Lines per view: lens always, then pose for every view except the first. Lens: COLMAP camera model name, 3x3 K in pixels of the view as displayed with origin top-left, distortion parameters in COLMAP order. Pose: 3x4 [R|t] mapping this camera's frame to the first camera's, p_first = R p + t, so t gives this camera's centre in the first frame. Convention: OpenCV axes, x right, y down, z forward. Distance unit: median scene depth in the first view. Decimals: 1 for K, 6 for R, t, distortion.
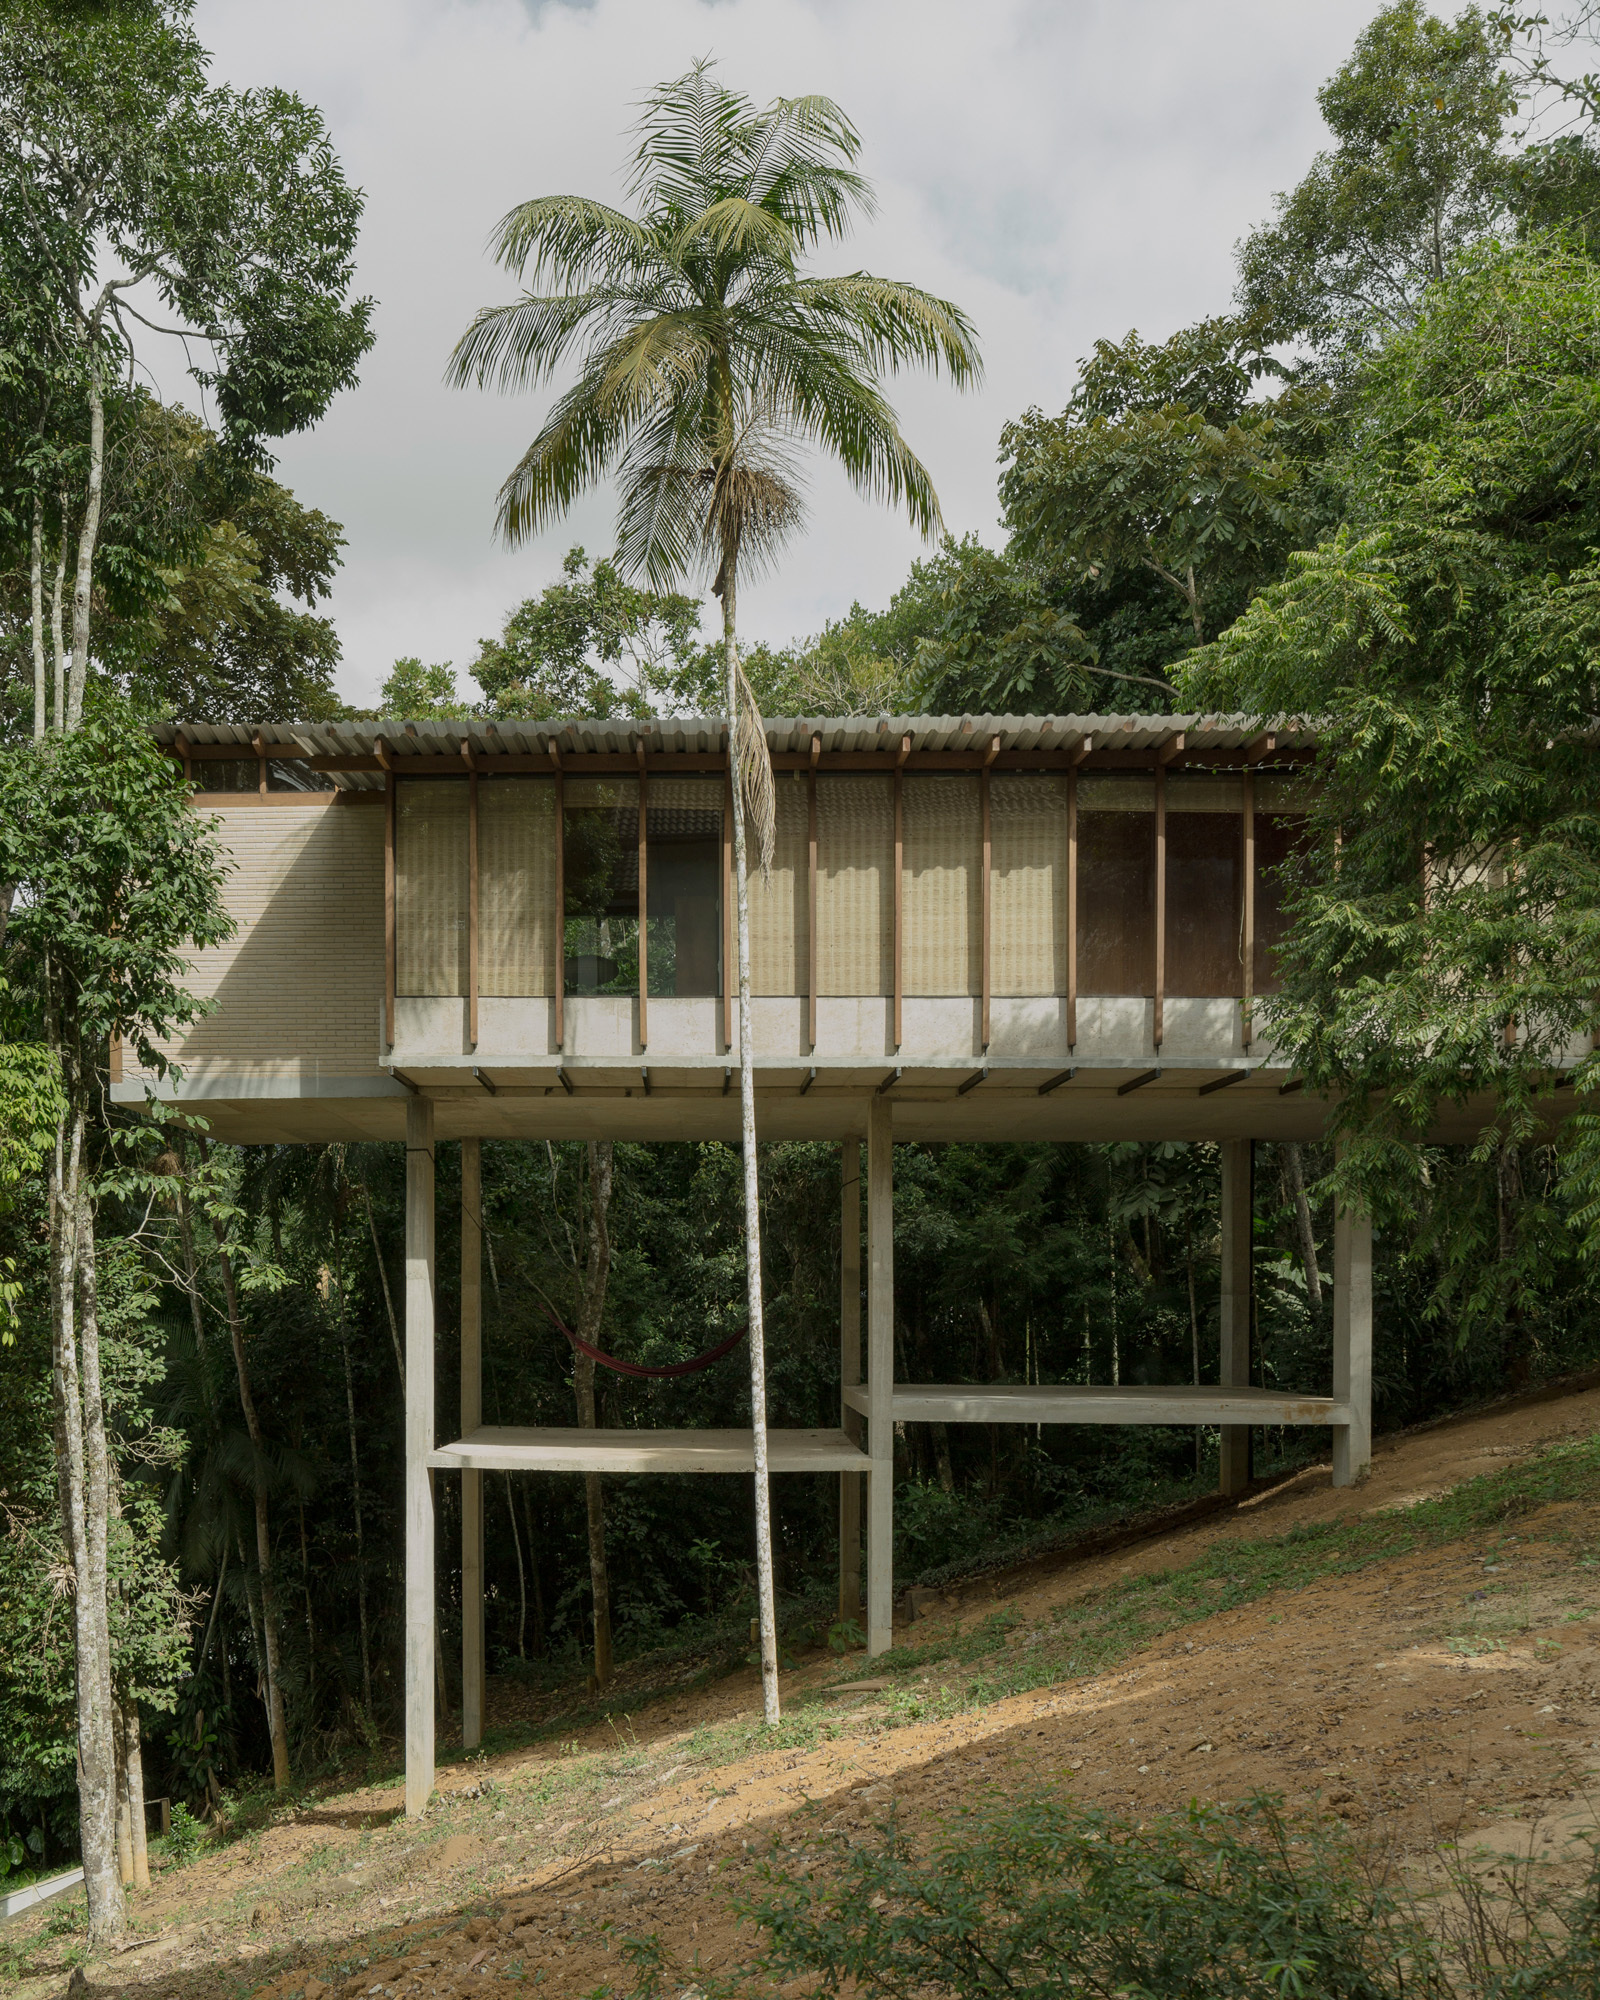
lens RADIAL K [[2020.7, 0, 800.0], [0, 2020.7, 1051.8], [0, 0, 1]] dist [0.007078, -0.009929]
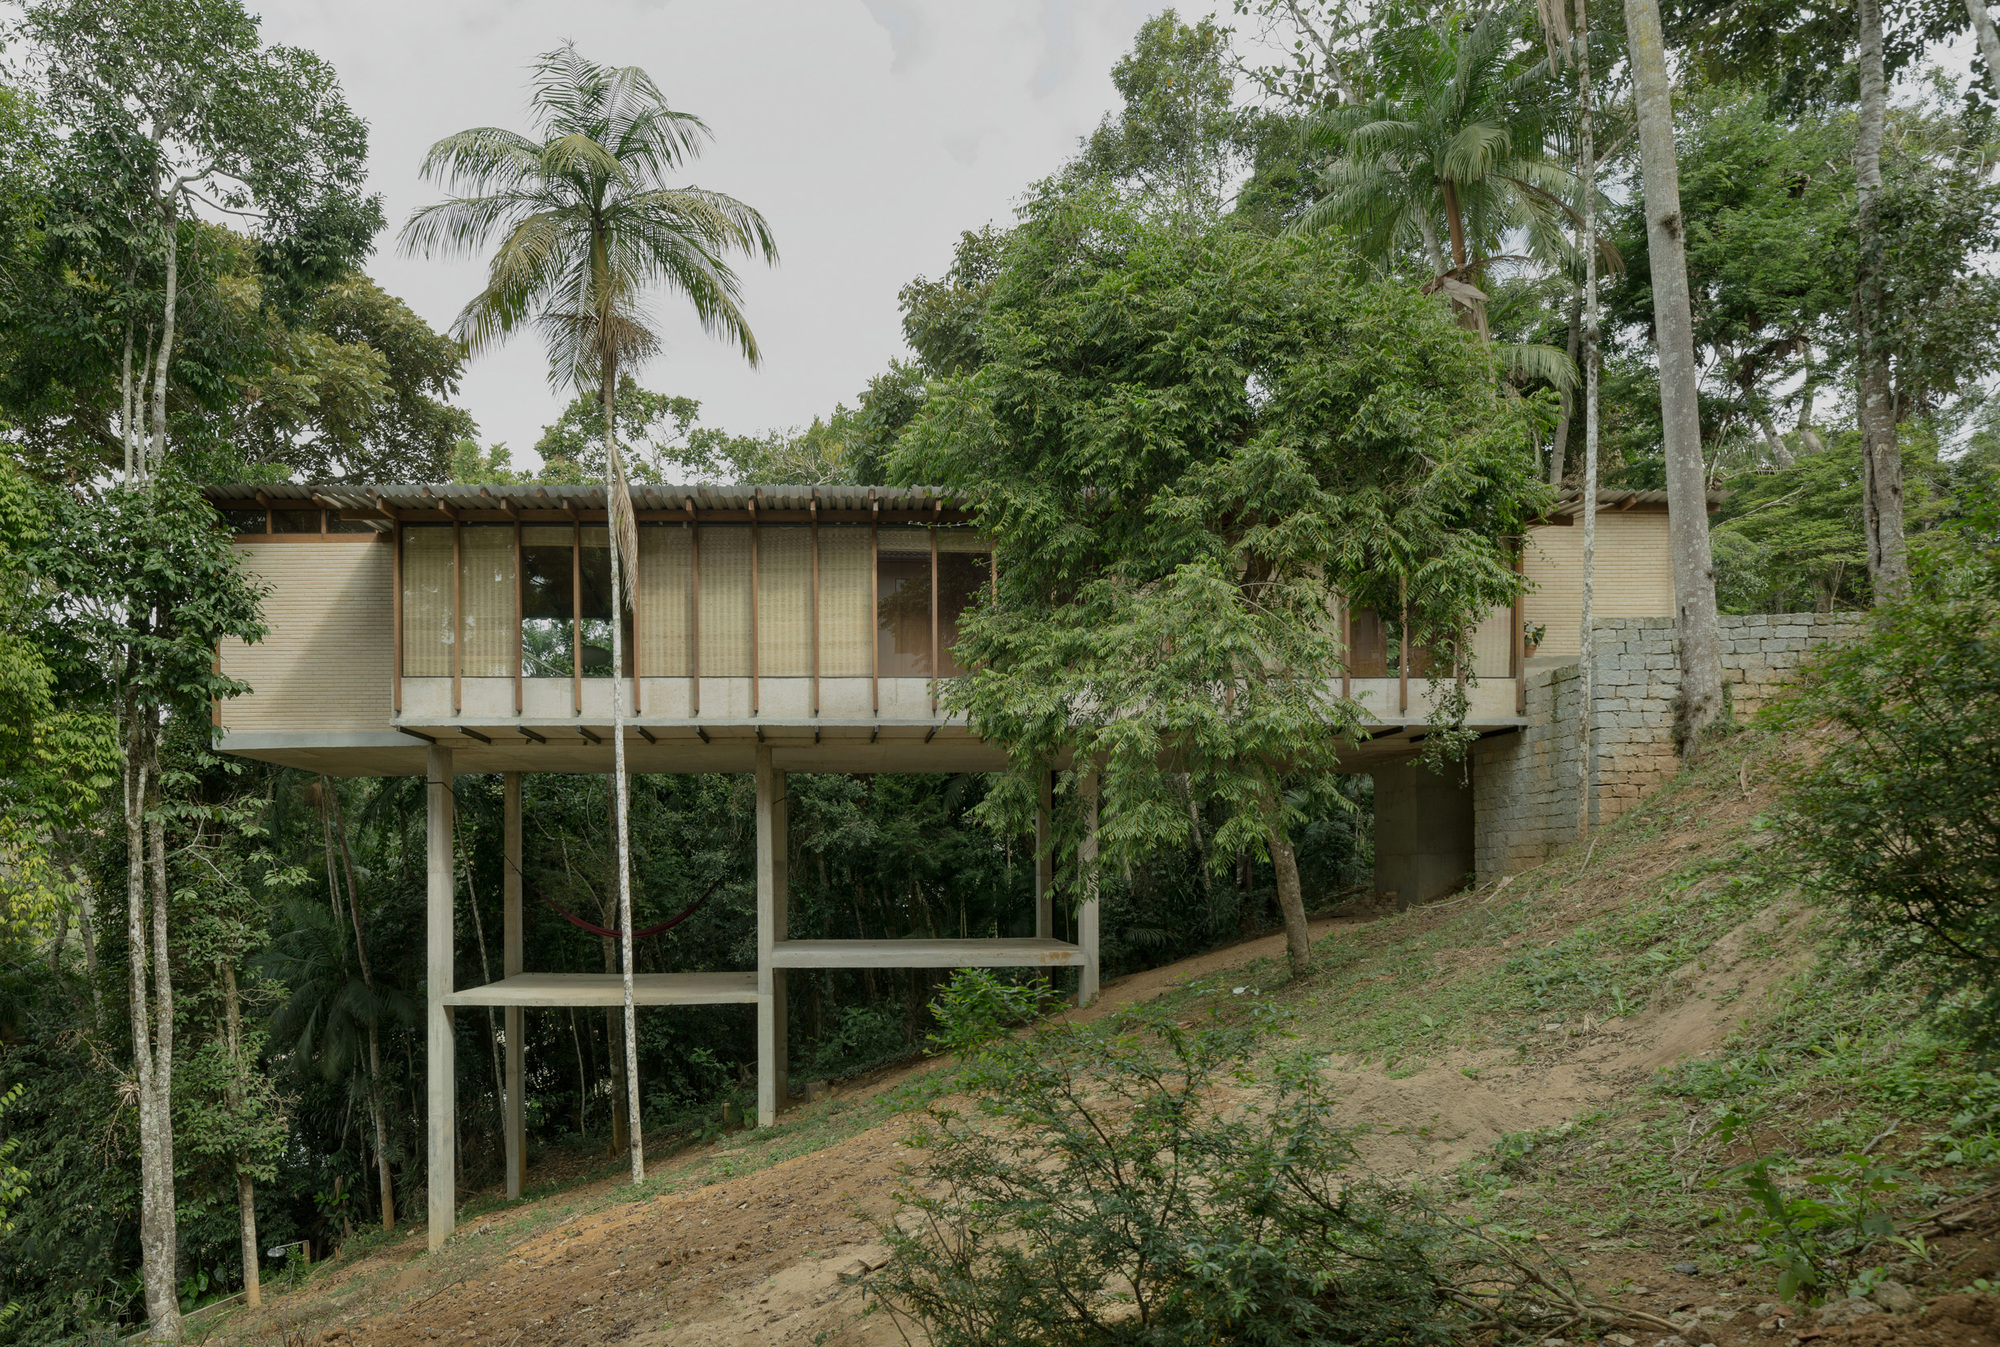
lens RADIAL K [[1377.2, 0, 1000.0], [0, 1377.2, 673.5], [0, 0, 1]] dist [0.001177, 0.000924]
pose [[0.997324, 0.000287, 0.073114, 0.151962], [0.001275, 0.999772, -0.021327, -0.008340], [-0.073103, 0.021363, 0.997096, -0.004403]]
